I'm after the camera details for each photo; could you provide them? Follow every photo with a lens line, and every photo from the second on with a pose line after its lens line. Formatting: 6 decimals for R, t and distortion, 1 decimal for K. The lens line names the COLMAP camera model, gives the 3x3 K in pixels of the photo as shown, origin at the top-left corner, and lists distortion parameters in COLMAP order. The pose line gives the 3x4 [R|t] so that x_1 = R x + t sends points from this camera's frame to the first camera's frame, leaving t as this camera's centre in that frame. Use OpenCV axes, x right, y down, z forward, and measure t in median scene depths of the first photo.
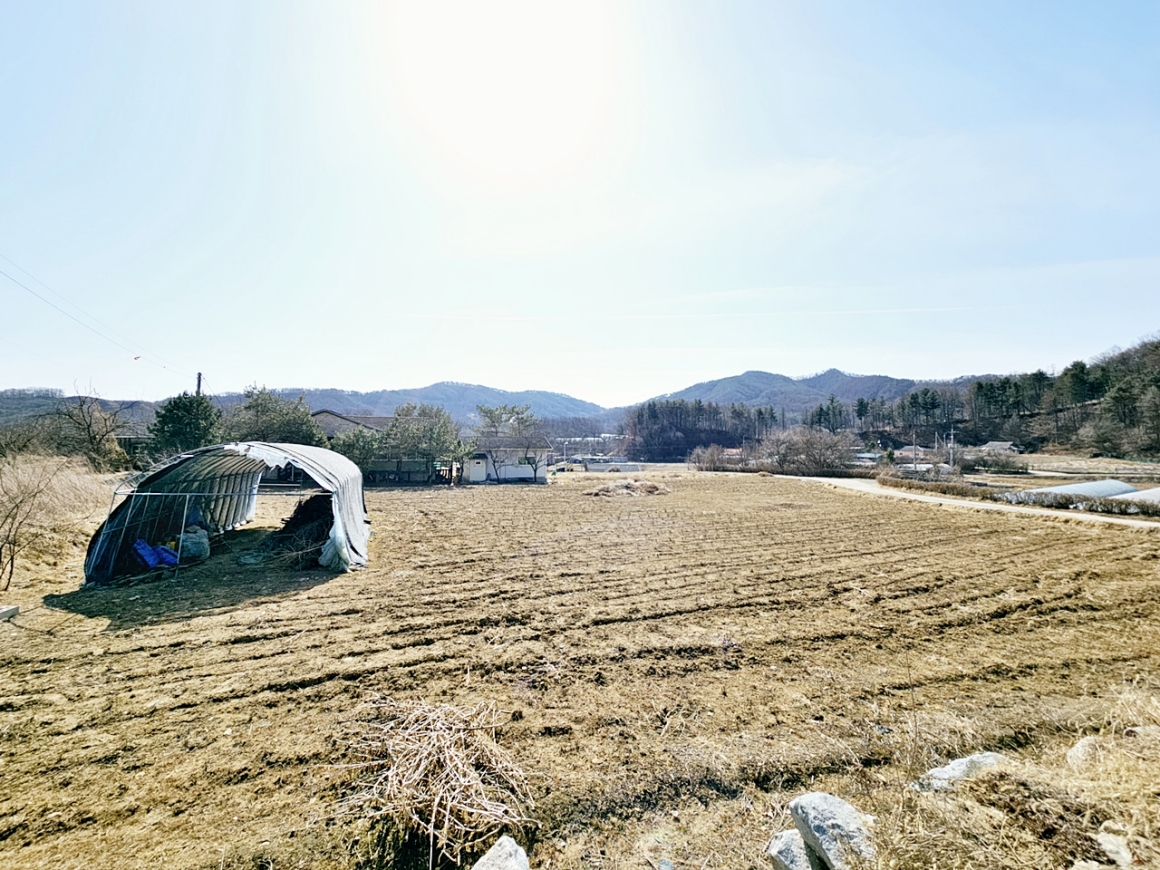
lens RADIAL K [[472.9, 0, 580.1], [0, 472.9, 433.2], [0, 0, 1]] dist [-0.002858, 0.001501]
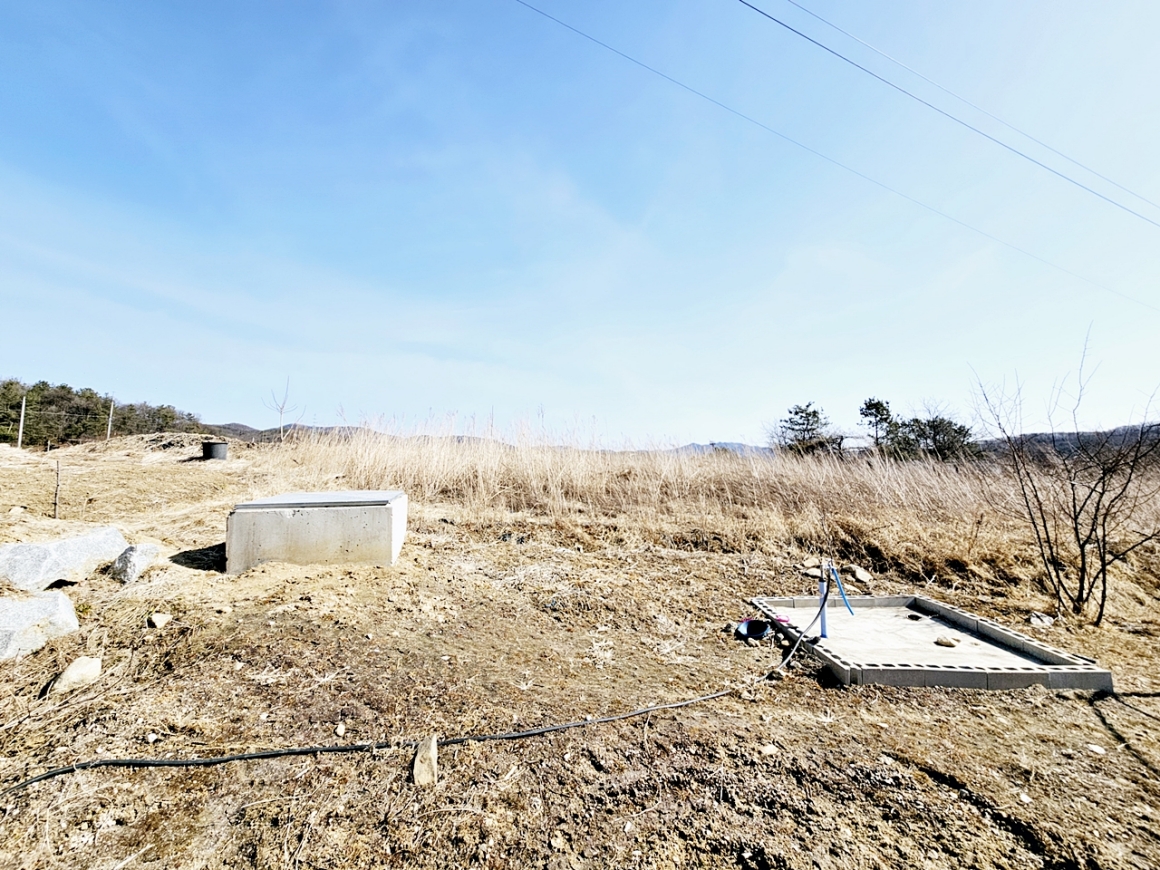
lens RADIAL K [[472.9, 0, 576.9], [0, 472.9, 431.3], [0, 0, 1]] dist [-0.002858, 0.001501]
pose [[-0.169577, -0.078043, -0.982422, -0.027240], [-0.002806, 0.996894, -0.078708, 0.007465], [0.985513, -0.010591, -0.169270, 0.024497]]
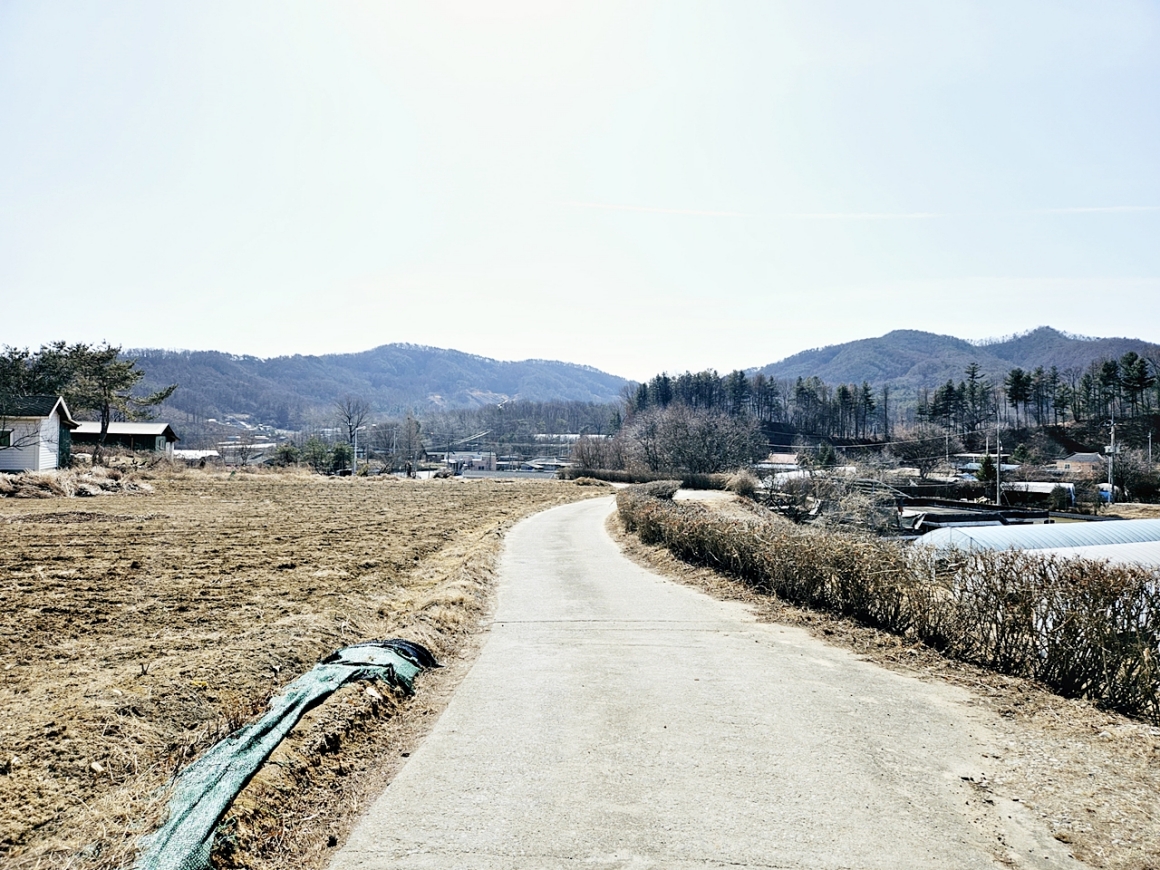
lens RADIAL K [[763.1, 0, 585.6], [0, 763.1, 439.7], [0, 0, 1]] dist [0.064957, -0.032327]
pose [[0.998590, 0.017441, -0.050136, 0.160003], [-0.016831, 0.999779, 0.012559, 0.010385], [0.050344, -0.011697, 0.998663, 0.046812]]
